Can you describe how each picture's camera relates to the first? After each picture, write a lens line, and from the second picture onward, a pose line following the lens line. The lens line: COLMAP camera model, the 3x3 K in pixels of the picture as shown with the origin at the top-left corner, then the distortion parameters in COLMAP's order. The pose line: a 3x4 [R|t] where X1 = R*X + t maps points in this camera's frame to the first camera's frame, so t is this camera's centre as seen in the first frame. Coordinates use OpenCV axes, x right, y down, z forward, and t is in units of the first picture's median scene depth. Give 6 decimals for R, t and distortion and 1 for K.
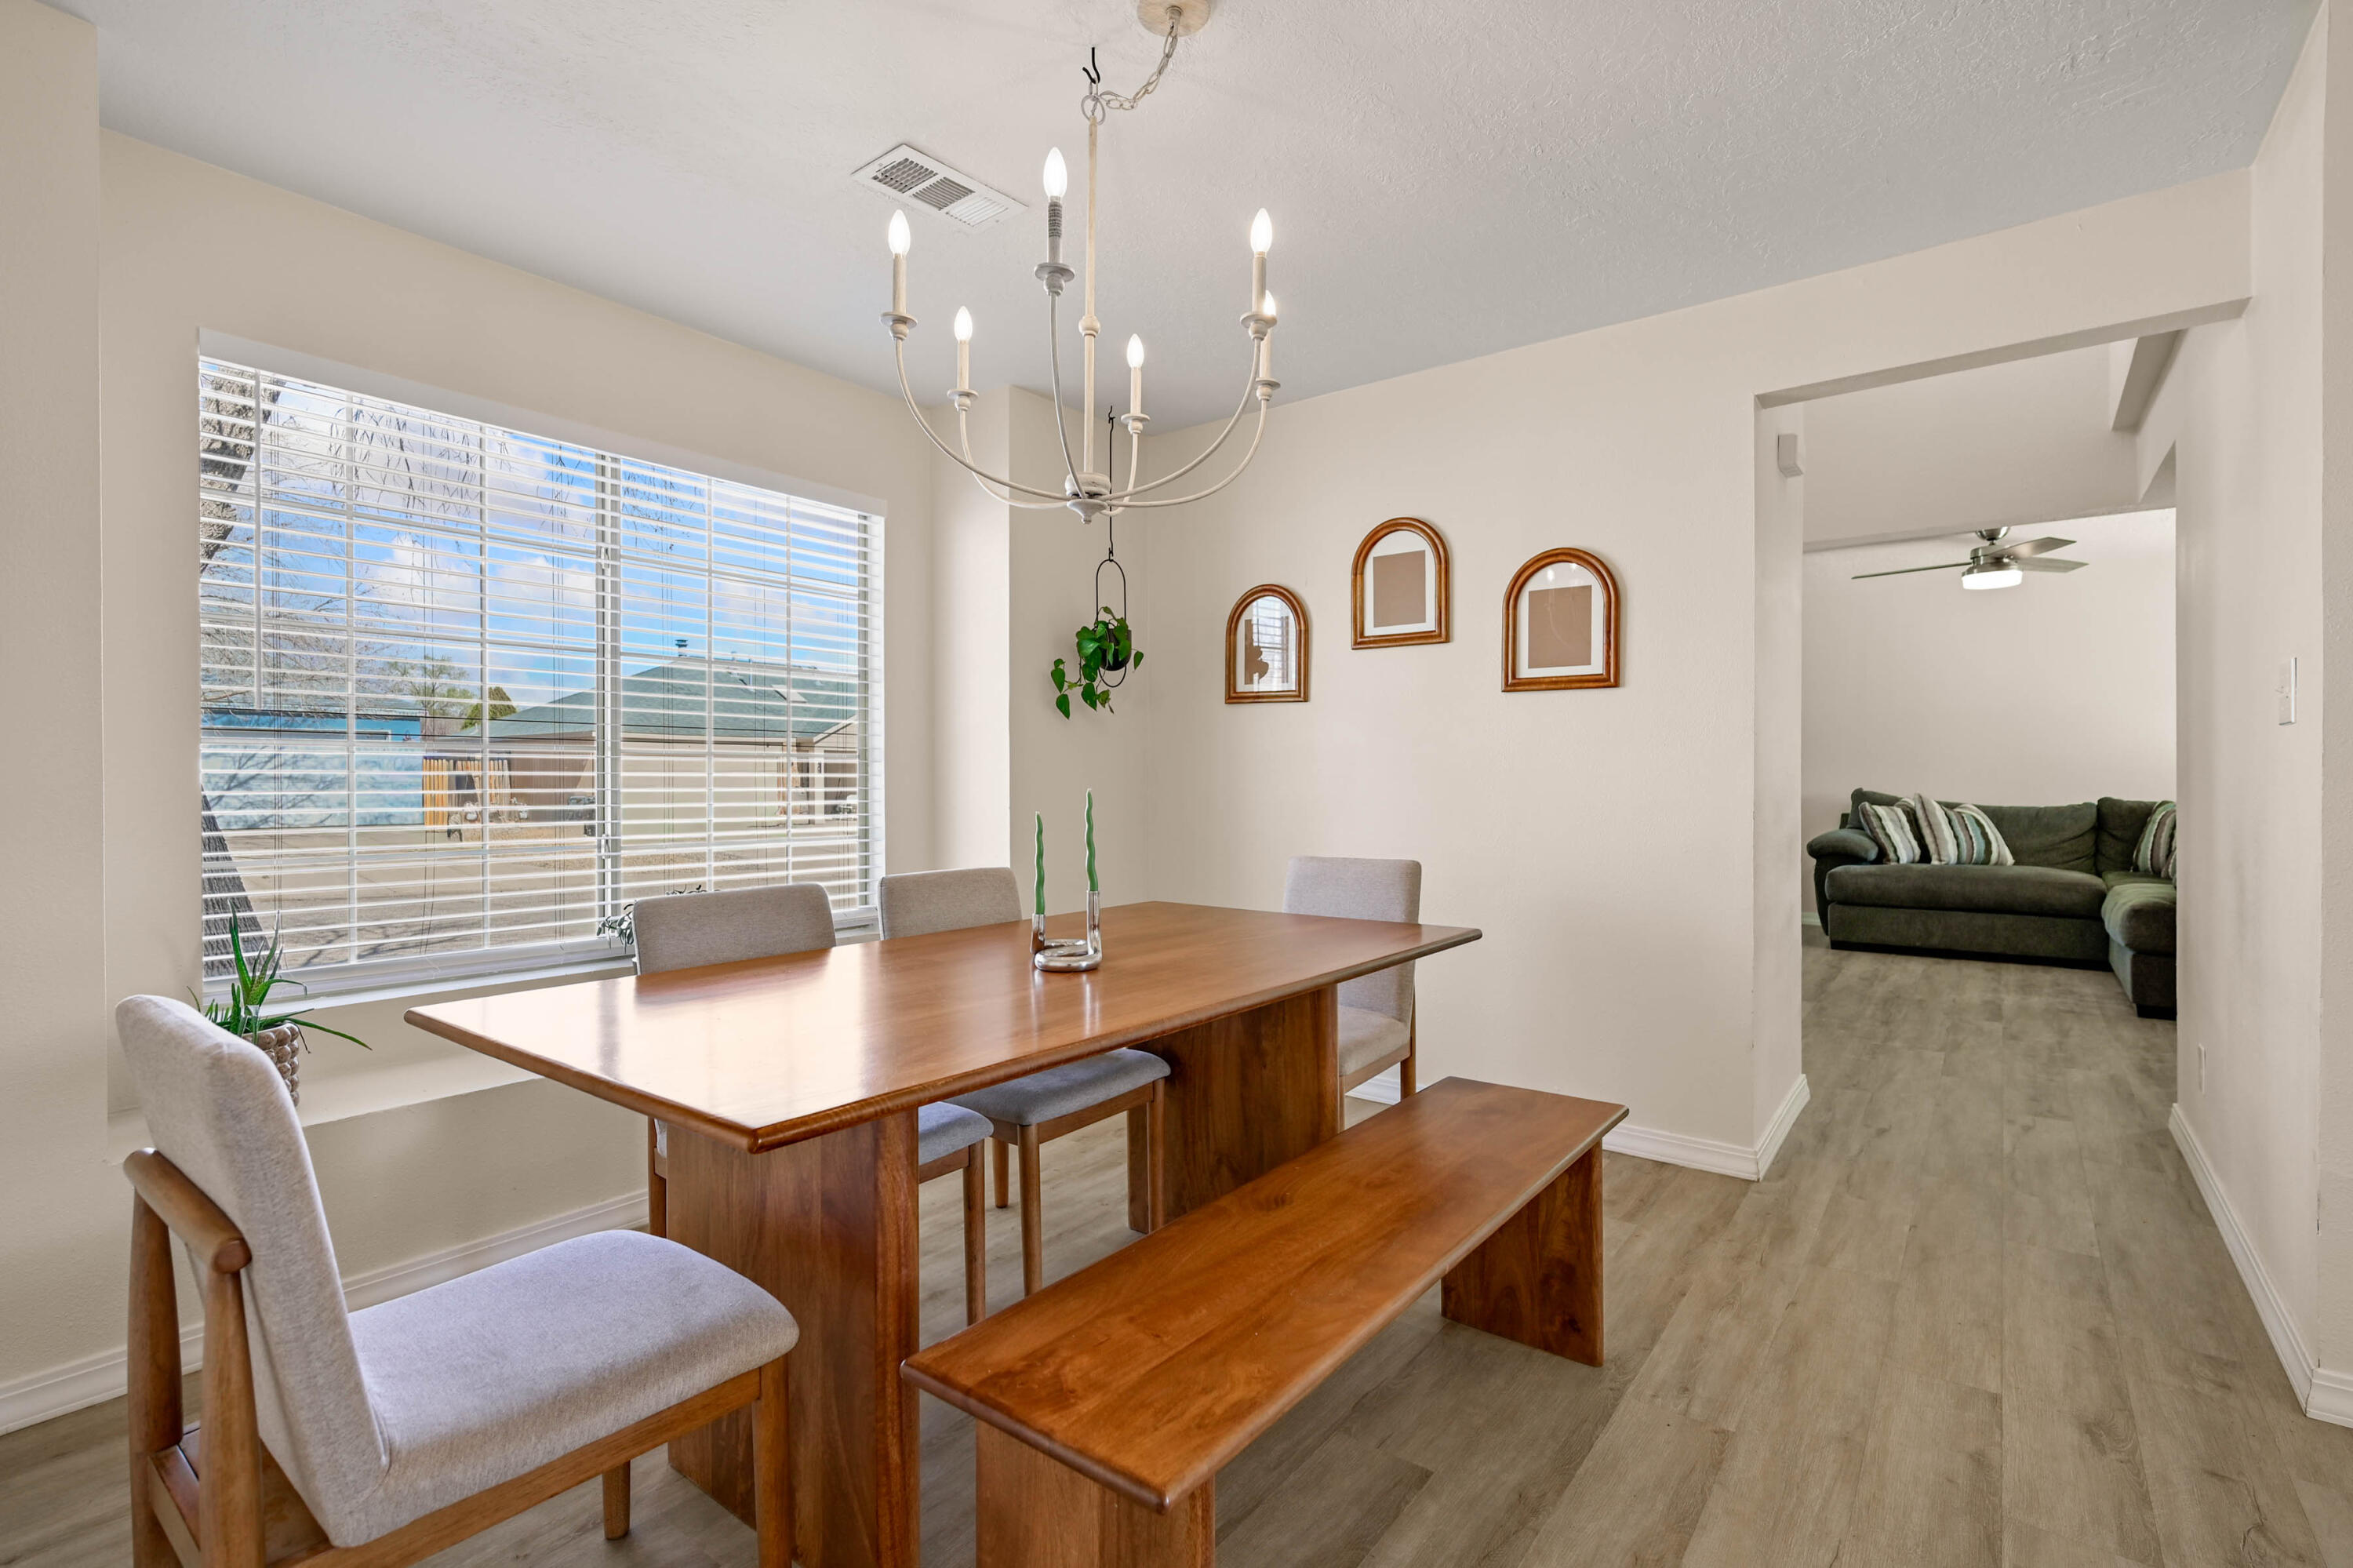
lens RADIAL K [[1086.3, 0, 1178.9], [0, 1086.3, 784.8], [0, 0, 1]] dist [-0.005107, 0.001260]
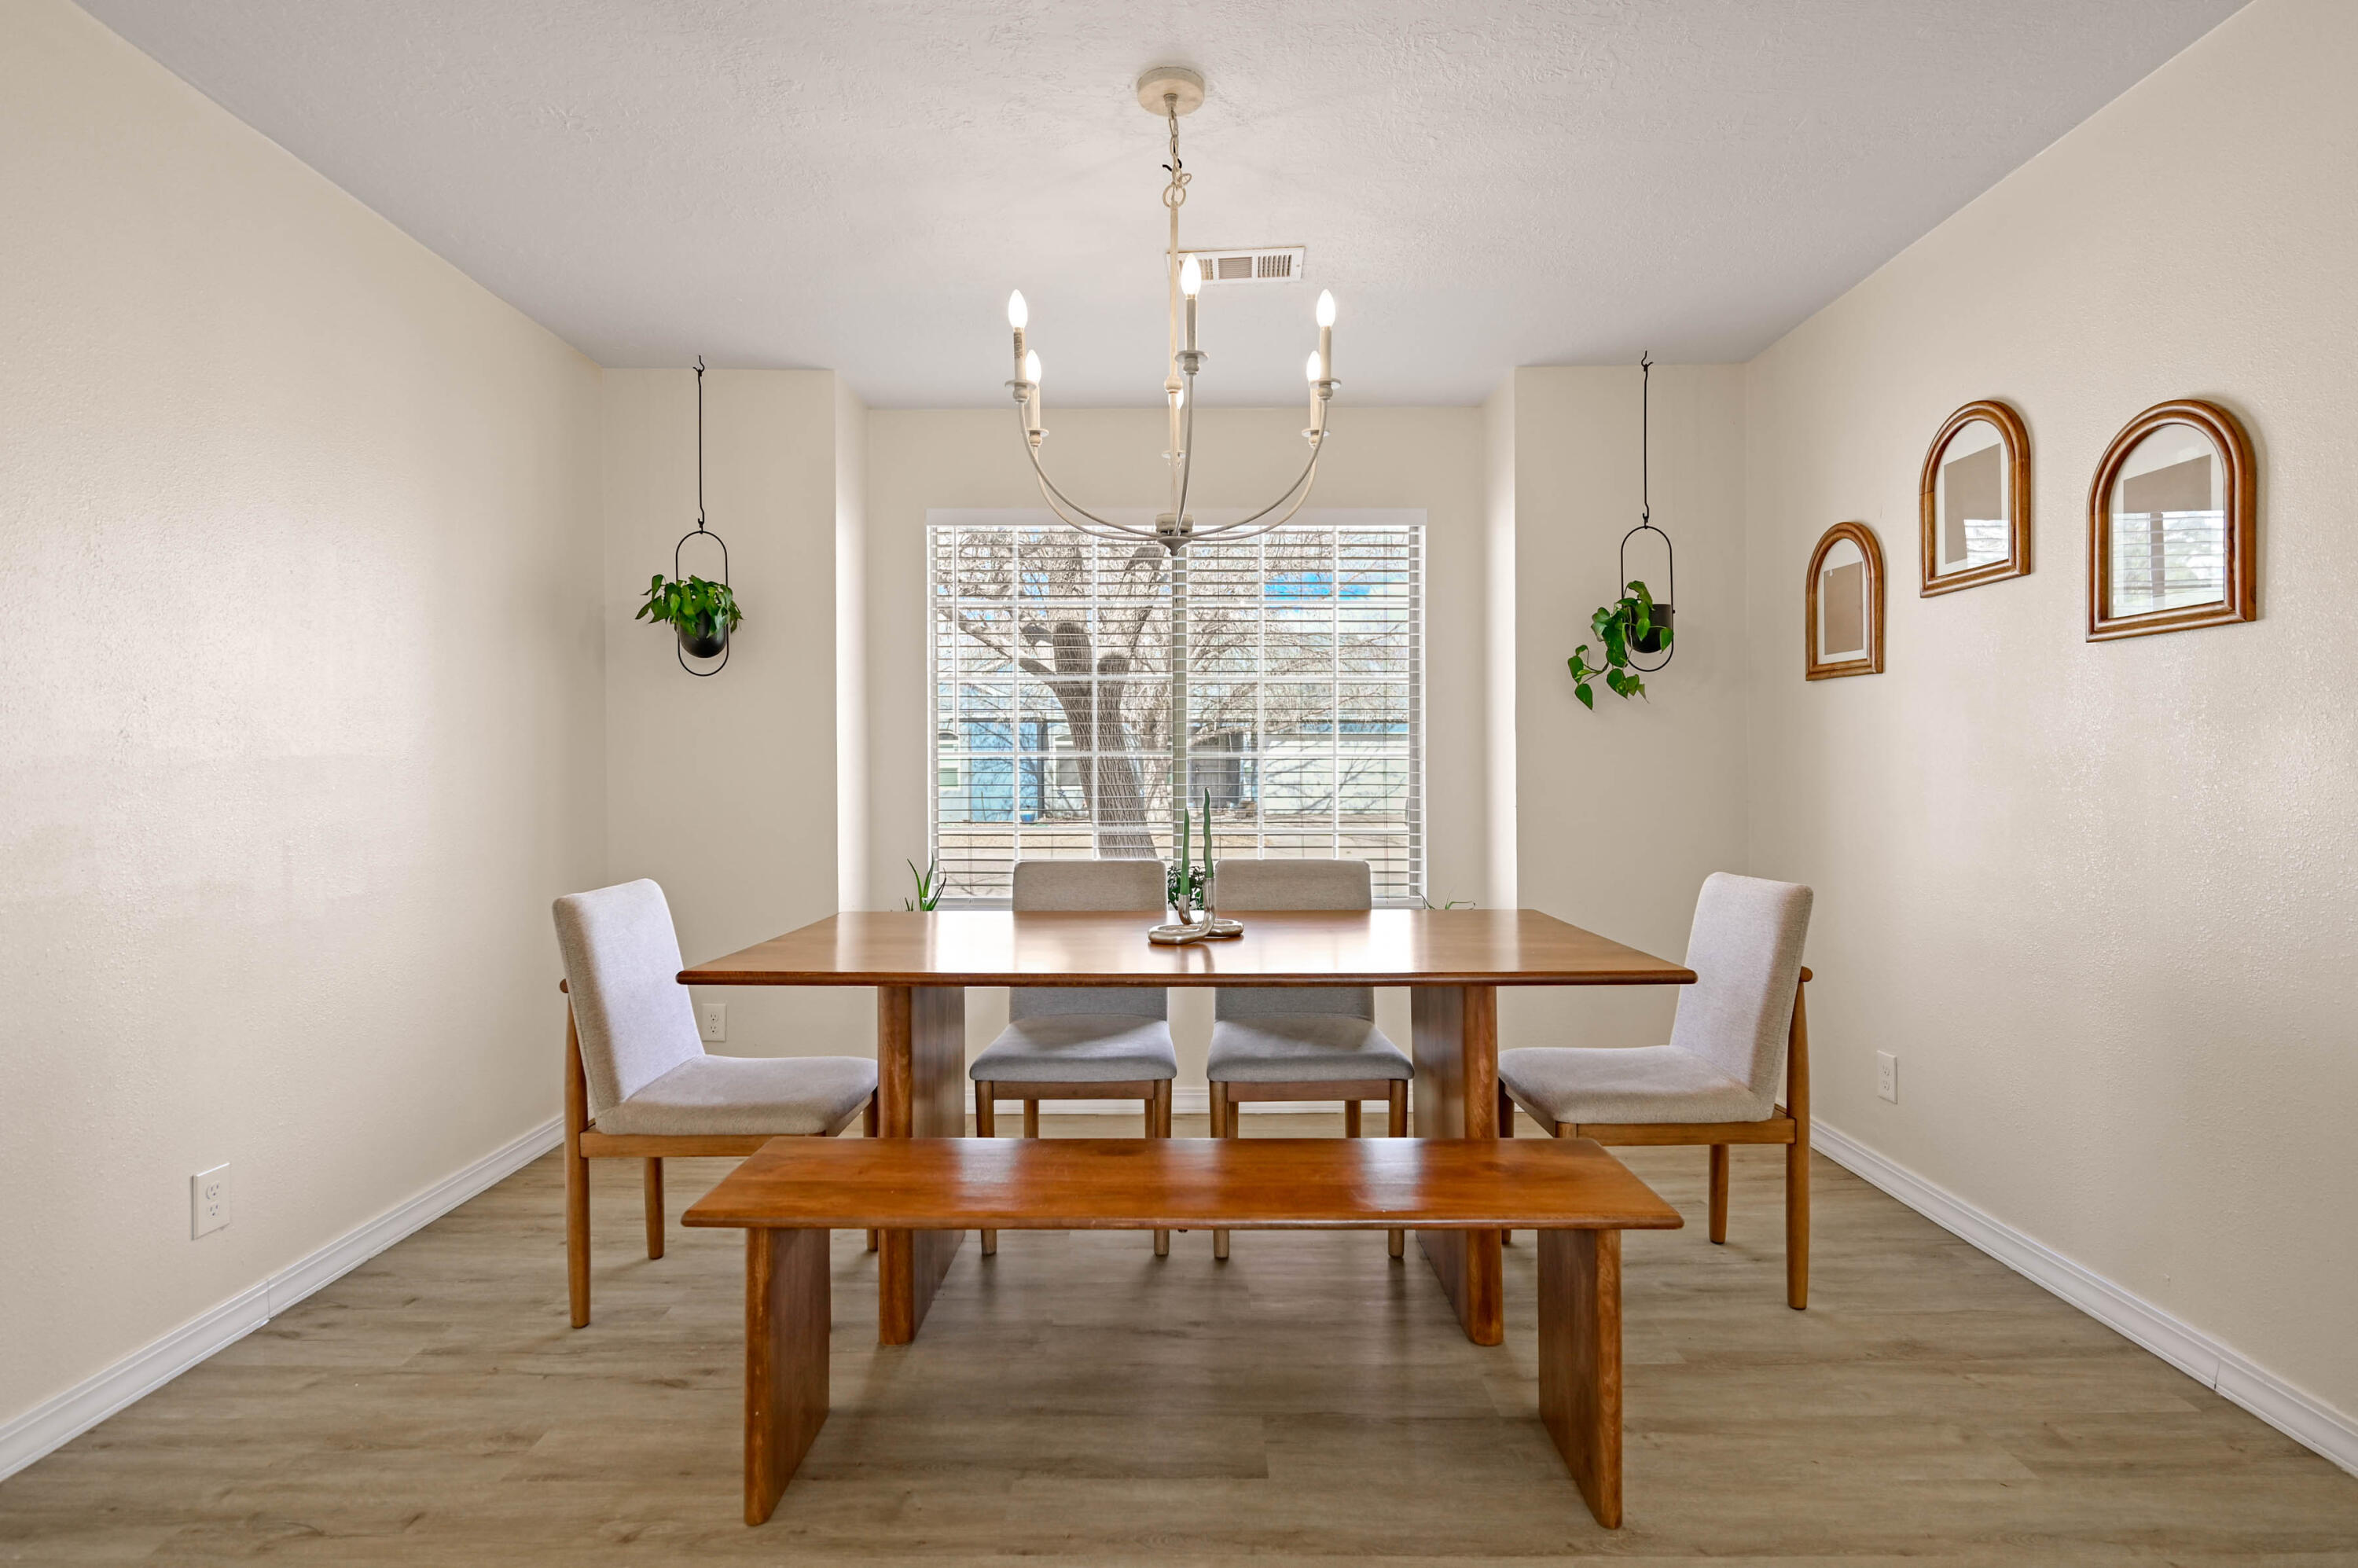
lens RADIAL K [[1155.9, 0, 1178.5], [0, 1155.9, 784.5], [0, 0, 1]] dist [0.006029, 0.001018]
pose [[0.612580, 0.006325, -0.790383, 0.455727], [-0.002622, 0.999979, 0.005970, -0.002778], [0.790404, -0.001584, 0.612583, 0.127208]]
